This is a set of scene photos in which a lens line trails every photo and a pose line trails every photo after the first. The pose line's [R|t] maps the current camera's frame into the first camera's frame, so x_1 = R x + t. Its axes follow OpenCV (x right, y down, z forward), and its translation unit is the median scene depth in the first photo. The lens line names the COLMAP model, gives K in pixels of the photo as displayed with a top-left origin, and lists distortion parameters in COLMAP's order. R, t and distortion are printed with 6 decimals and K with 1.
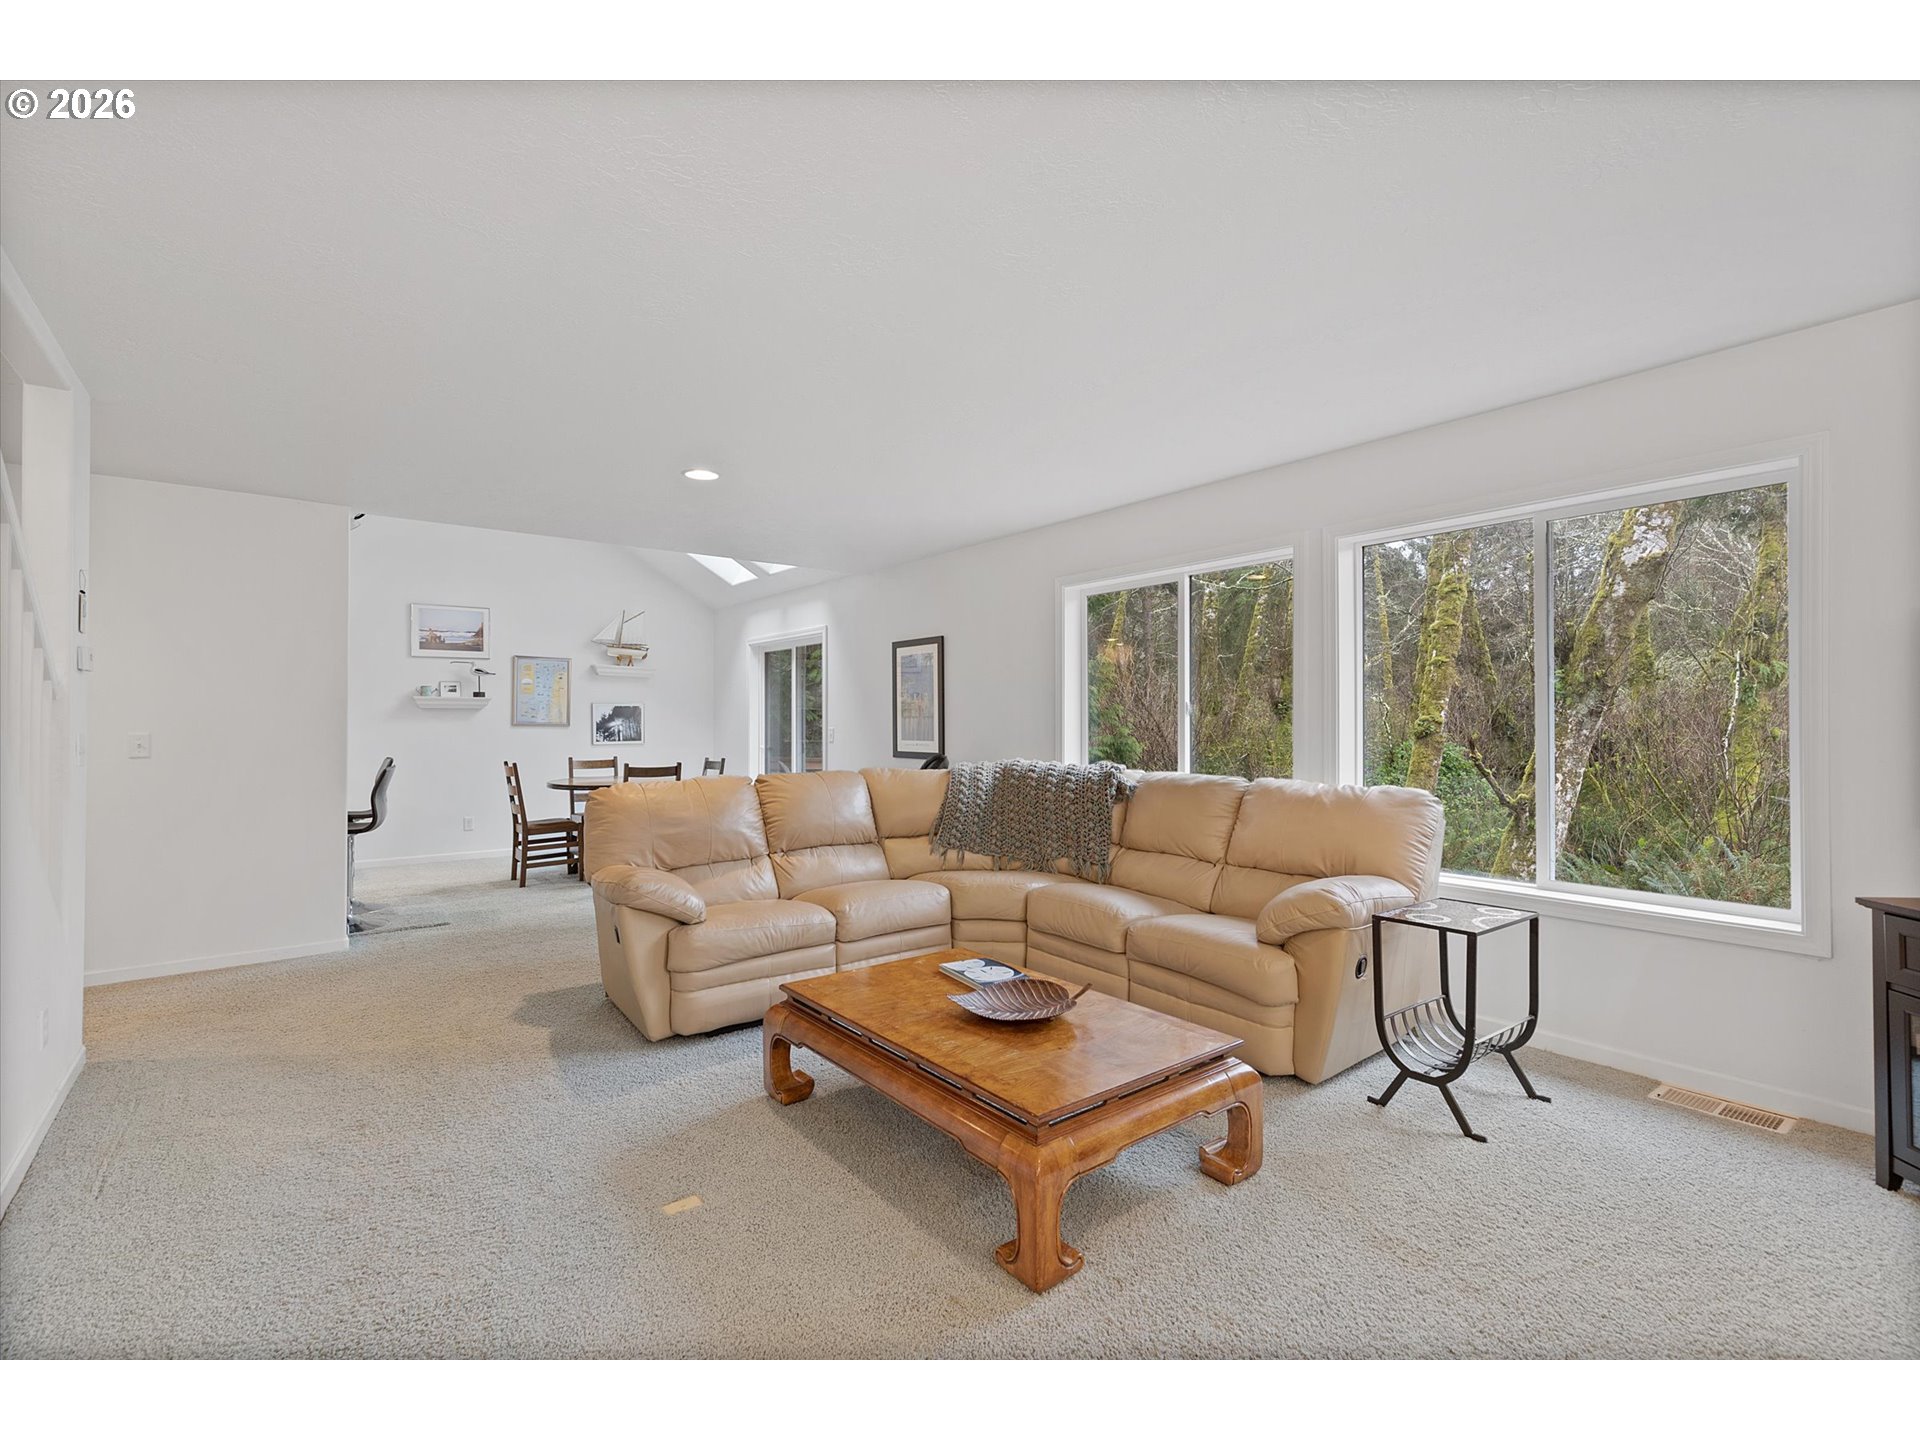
lens RADIAL K [[868.0, 0, 947.6], [0, 868.0, 726.9], [0, 0, 1]] dist [0.008668, -0.001400]
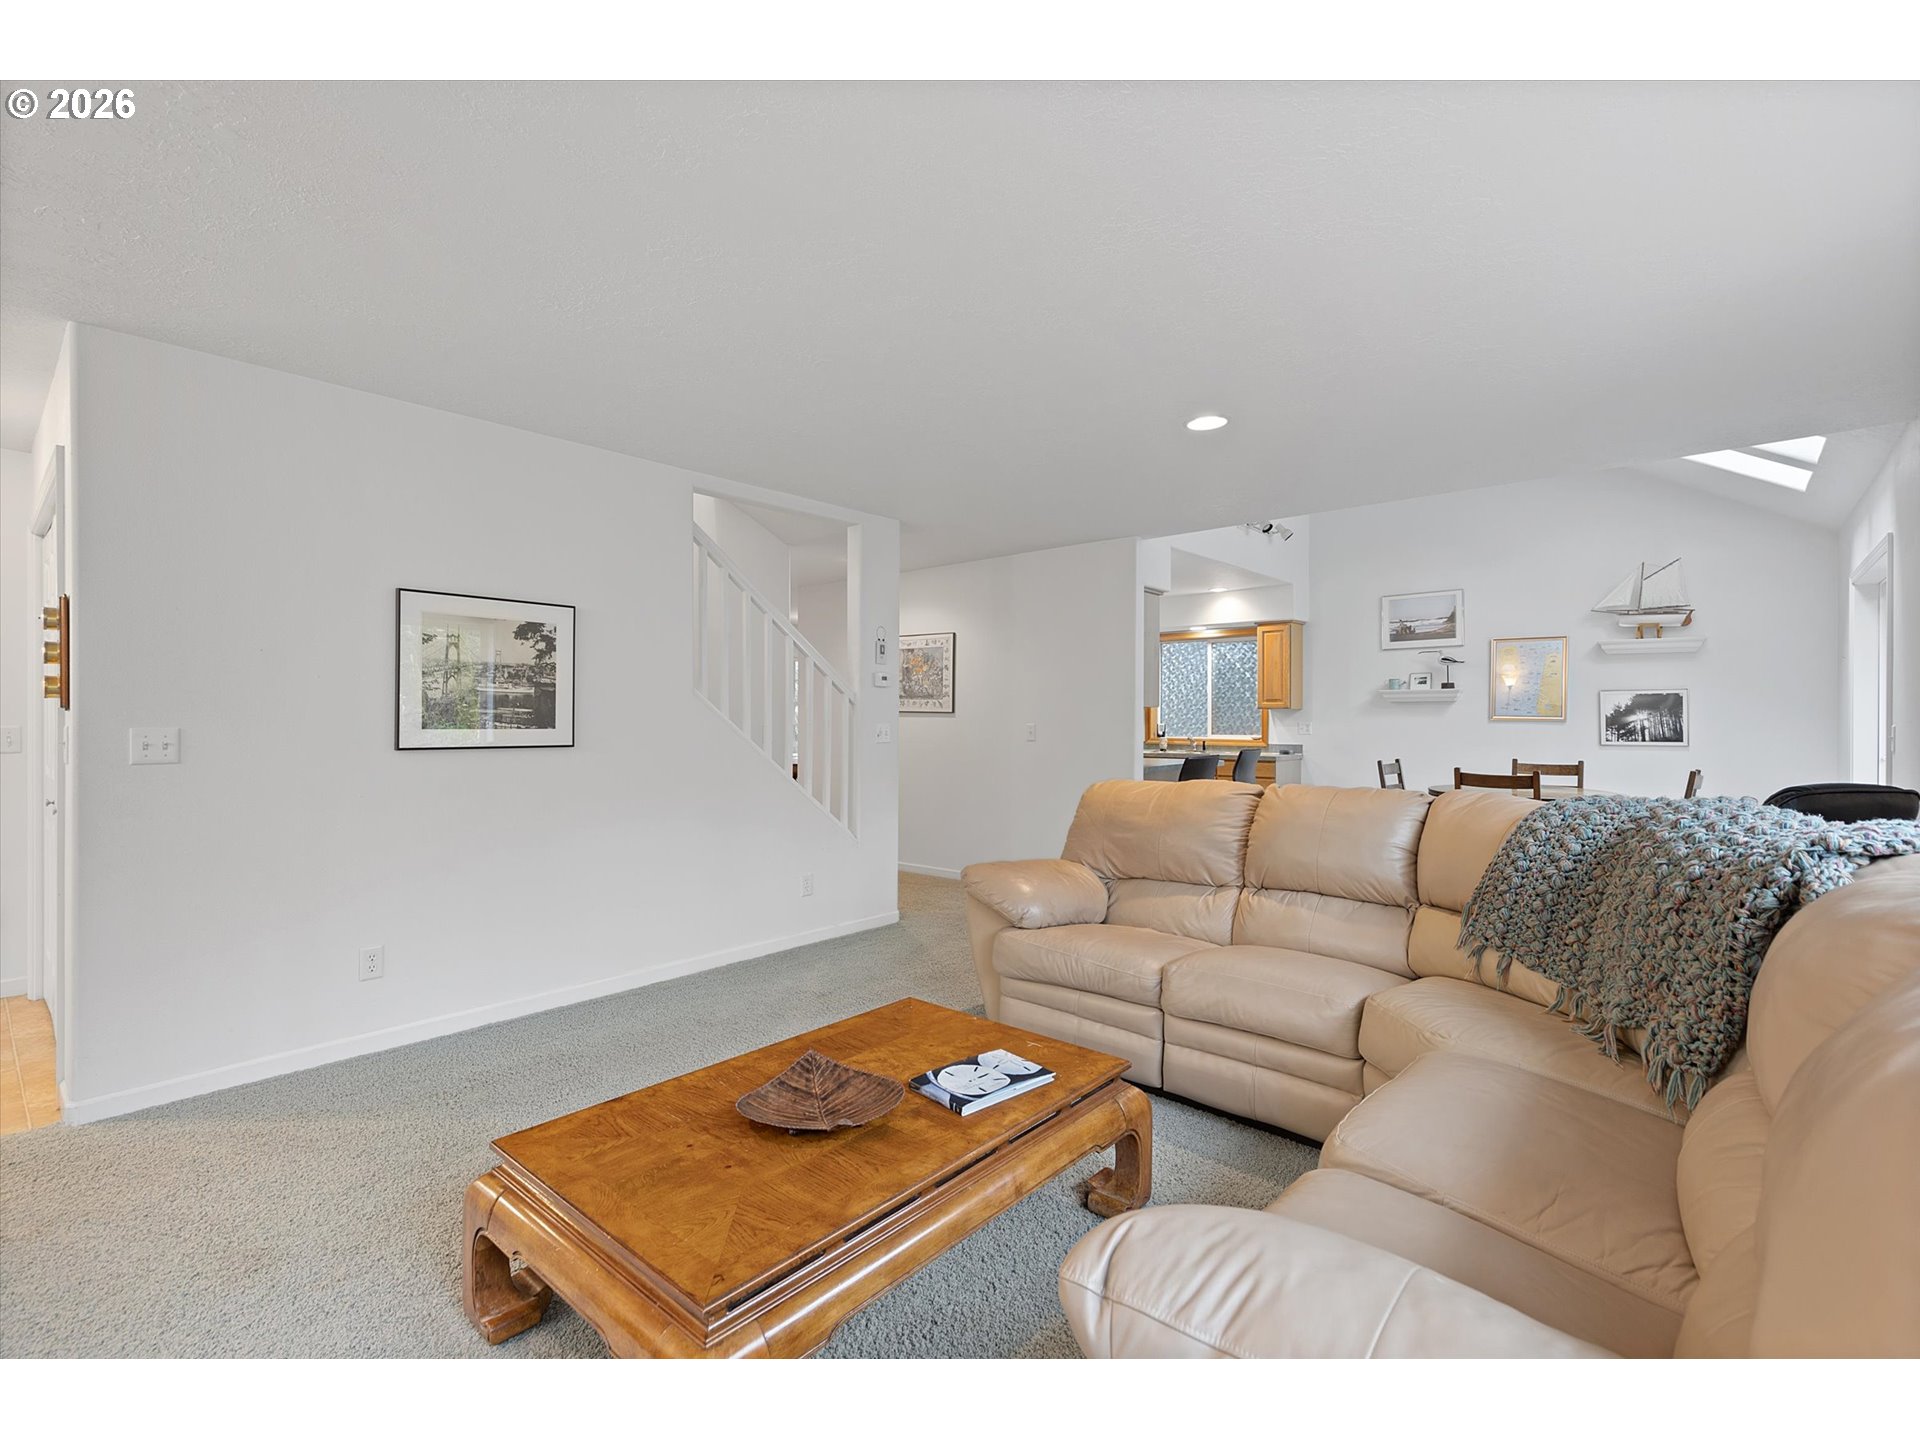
lens RADIAL K [[868.0, 0, 939.1], [0, 868.0, 718.8], [0, 0, 1]] dist [0.008668, -0.001400]
pose [[0.190645, 0.002688, -0.981655, 0.299924], [-0.003320, 0.999992, 0.002093, -0.002783], [0.981653, 0.002860, 0.190652, 0.346906]]
